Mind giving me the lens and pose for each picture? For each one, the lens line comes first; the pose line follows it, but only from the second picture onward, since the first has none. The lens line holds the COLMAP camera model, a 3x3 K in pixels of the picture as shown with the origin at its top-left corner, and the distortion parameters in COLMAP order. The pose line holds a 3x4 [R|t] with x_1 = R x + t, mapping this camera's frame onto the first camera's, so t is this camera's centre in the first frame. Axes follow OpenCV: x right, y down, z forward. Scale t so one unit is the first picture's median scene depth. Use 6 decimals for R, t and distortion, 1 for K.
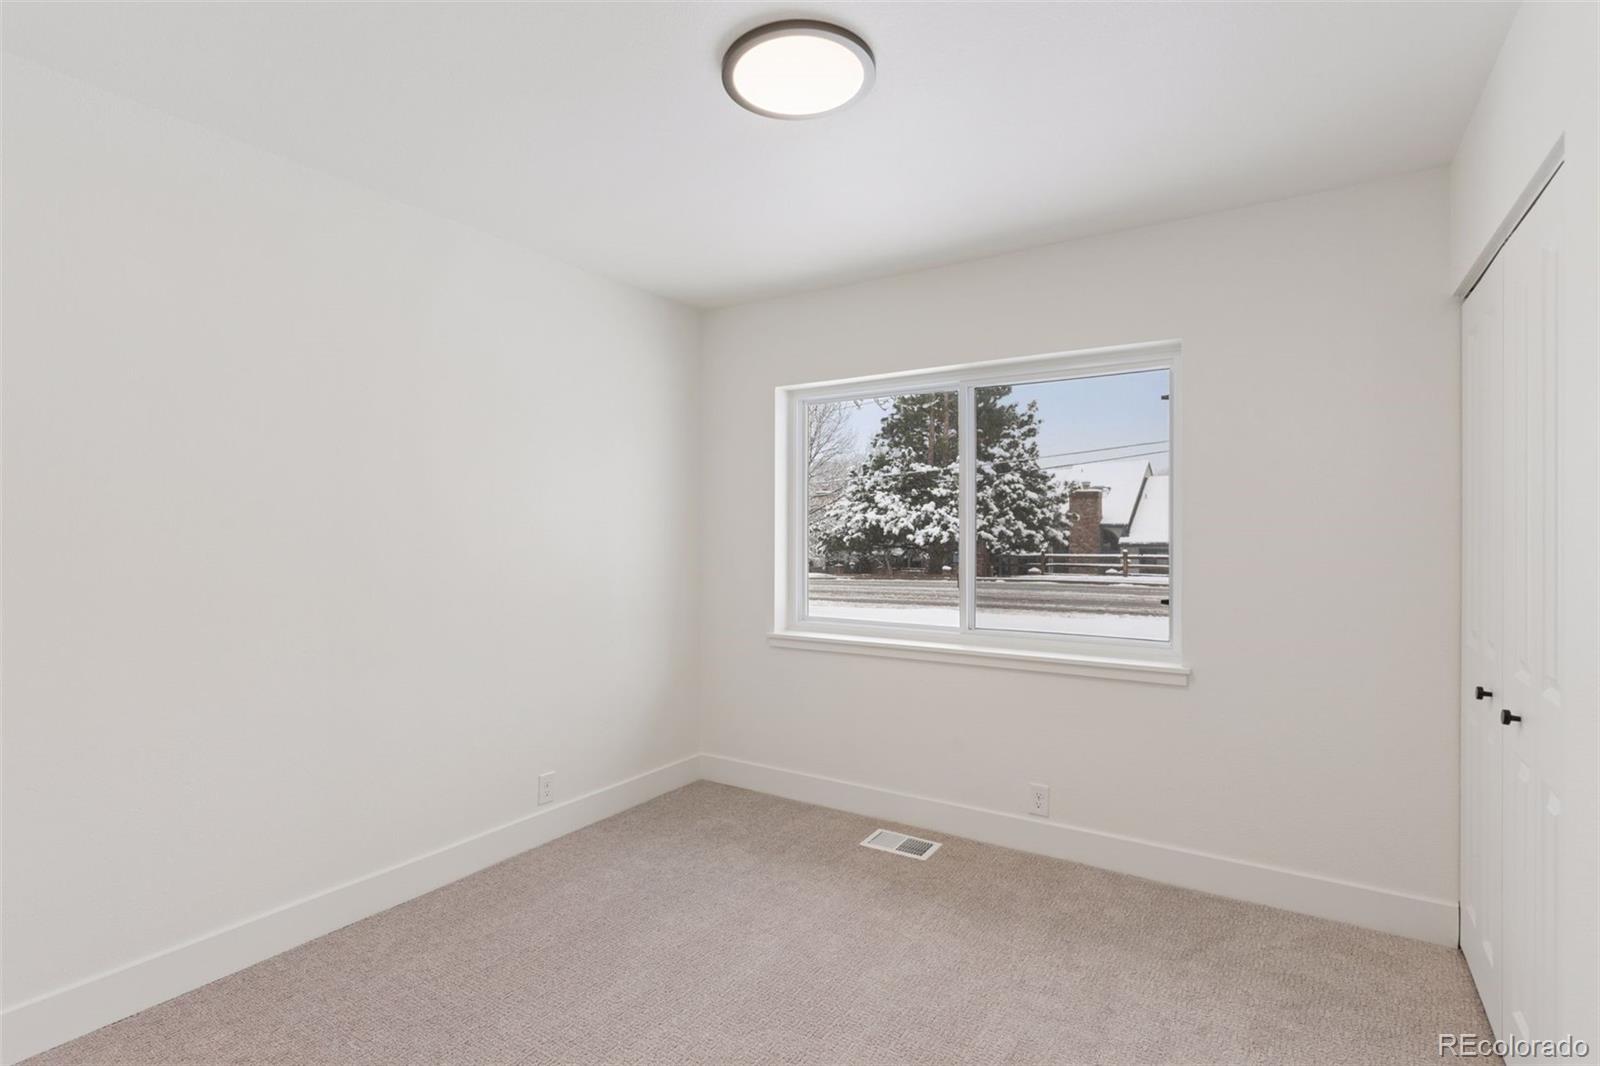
lens RADIAL K [[780.4, 0, 797.6], [0, 780.4, 529.6], [0, 0, 1]] dist [-0.002981, 0.001362]
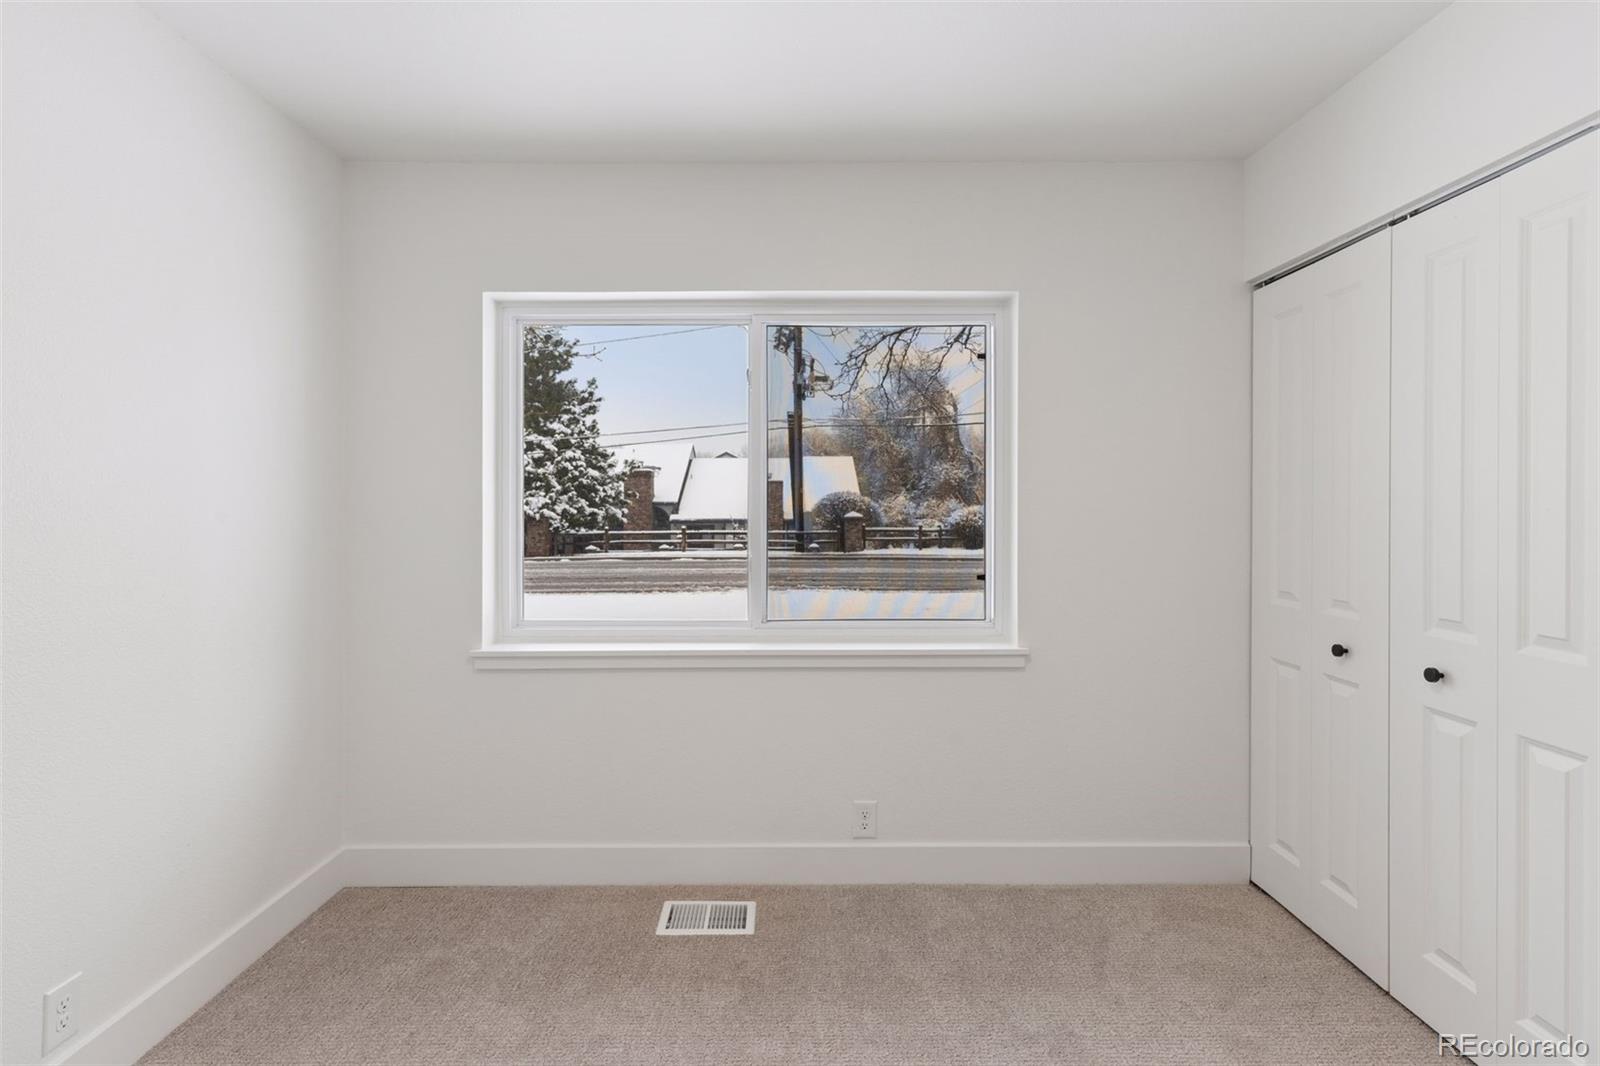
lens RADIAL K [[765.3, 0, 789.1], [0, 765.3, 509.2], [0, 0, 1]] dist [0.003501, -0.000968]
pose [[0.836260, -0.000838, 0.548333, -0.168283], [0.000262, 0.999999, 0.001129, 0.008049], [-0.548334, -0.000801, 0.836259, 0.279278]]
